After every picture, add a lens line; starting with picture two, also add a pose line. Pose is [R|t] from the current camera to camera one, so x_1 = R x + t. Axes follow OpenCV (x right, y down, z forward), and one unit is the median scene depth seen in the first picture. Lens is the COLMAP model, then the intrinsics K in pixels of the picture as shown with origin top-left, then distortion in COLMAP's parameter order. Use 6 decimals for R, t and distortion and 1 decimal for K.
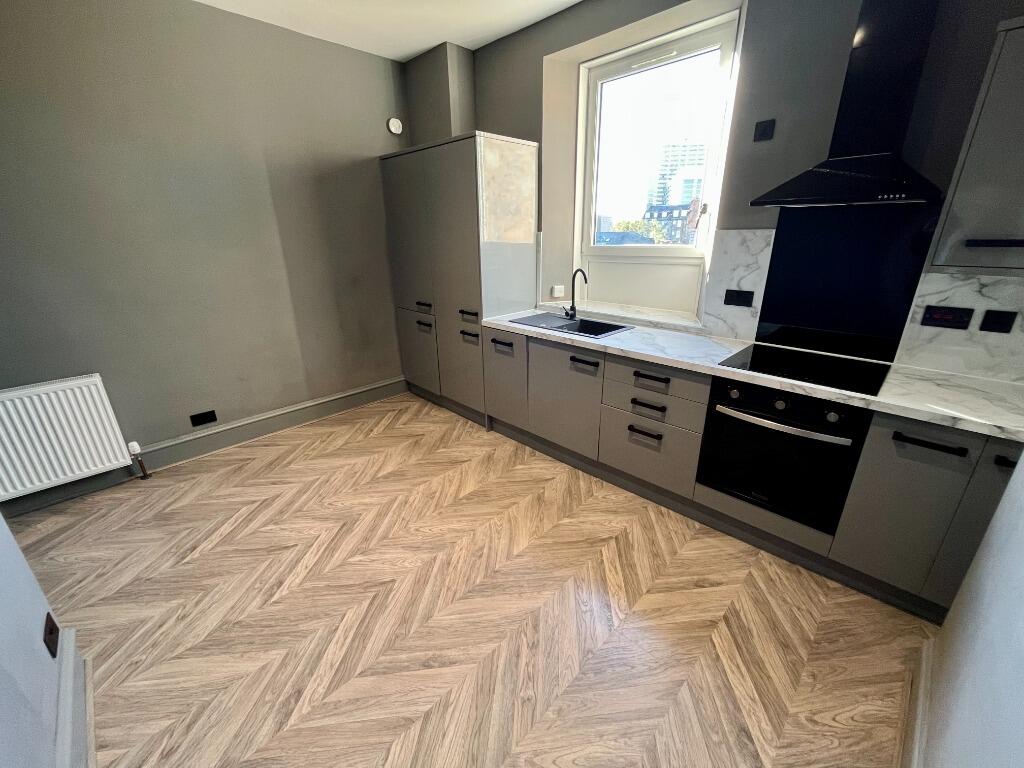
lens RADIAL K [[414.2, 0, 512.0], [0, 414.2, 384.0], [0, 0, 1]] dist [-0.002232, -0.000024]
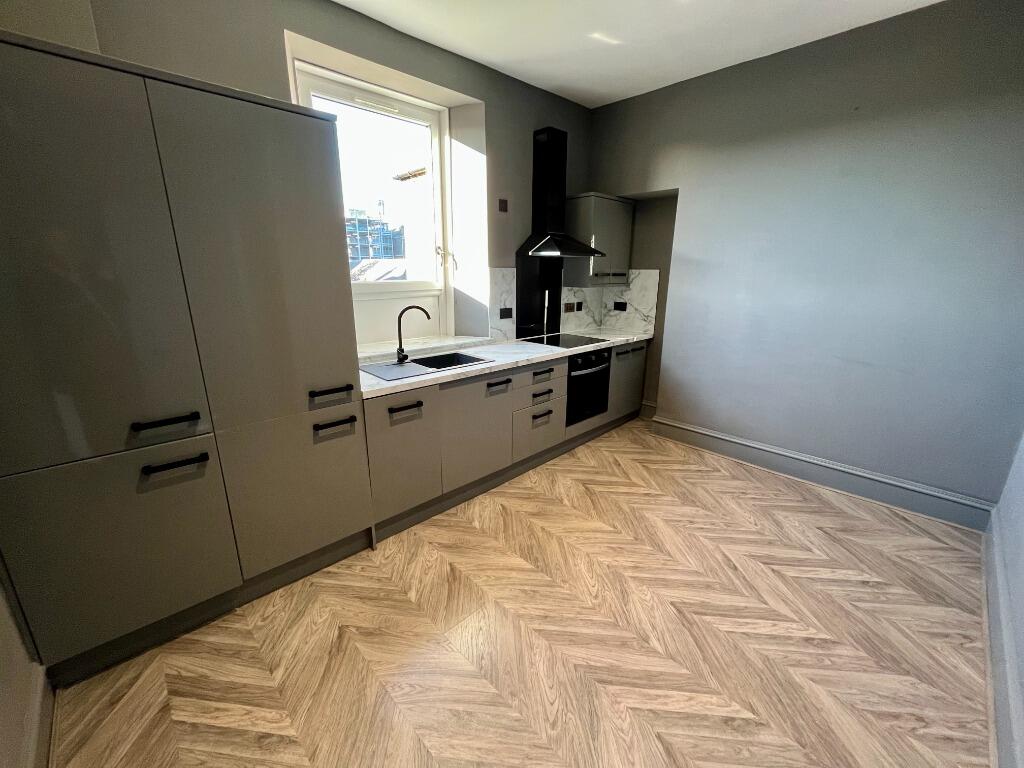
lens RADIAL K [[422.6, 0, 512.0], [0, 422.6, 384.0], [0, 0, 1]] dist [-0.000007, -0.000487]
pose [[0.006587, -0.250715, 0.968039, -1.056427], [0.336733, 0.912078, 0.233931, -0.351605], [-0.941577, 0.324430, 0.090432, 1.011102]]
